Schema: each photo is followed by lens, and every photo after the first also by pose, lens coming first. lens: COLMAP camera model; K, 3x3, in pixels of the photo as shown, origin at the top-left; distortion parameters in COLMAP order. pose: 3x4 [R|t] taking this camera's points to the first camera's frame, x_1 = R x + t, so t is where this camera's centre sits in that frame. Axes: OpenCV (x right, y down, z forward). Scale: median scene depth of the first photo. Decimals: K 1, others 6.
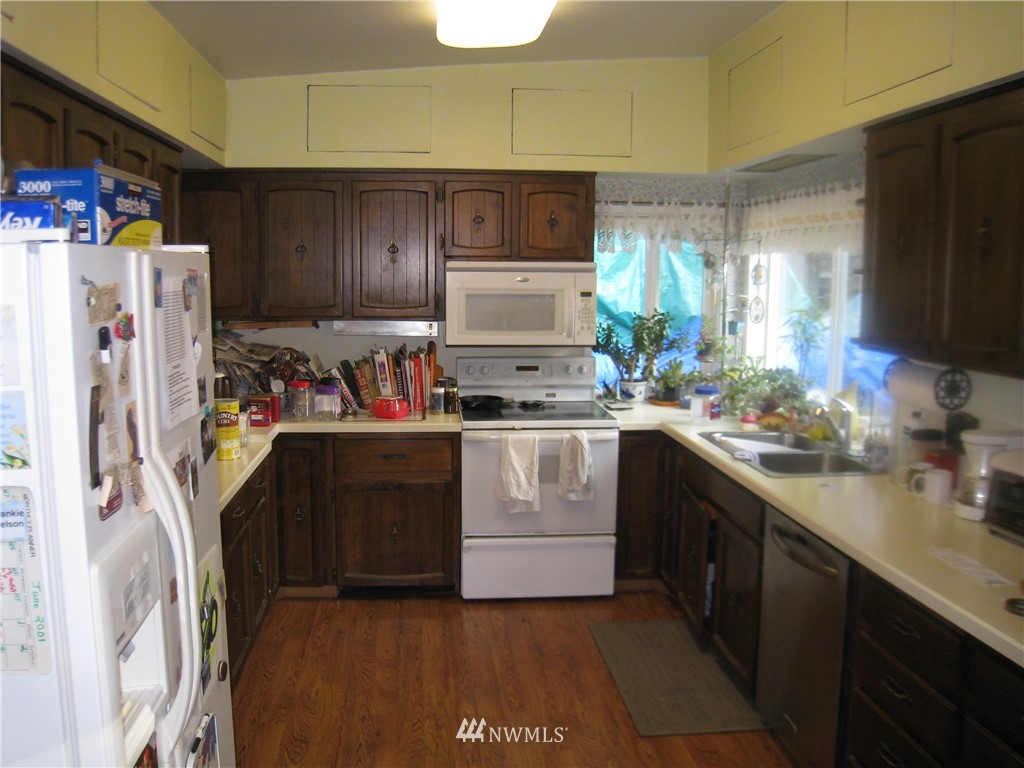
lens RADIAL K [[854.5, 0, 473.0], [0, 854.5, 376.4], [0, 0, 1]] dist [-0.192288, 0.181052]
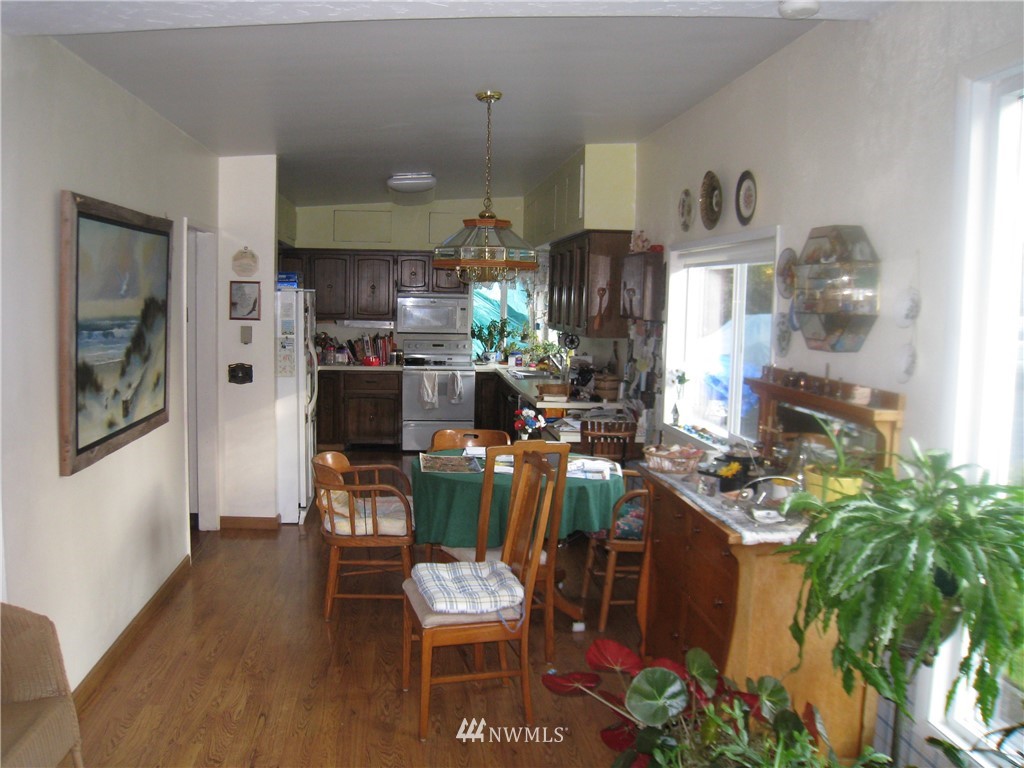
lens RADIAL K [[854.5, 0, 473.0], [0, 854.5, 376.4], [0, 0, 1]] dist [-0.192288, 0.181052]
pose [[0.999860, 0.012244, 0.011369, 0.135695], [-0.011880, 0.999431, -0.031560, 0.139315], [-0.011749, 0.031421, 0.999437, -1.134120]]
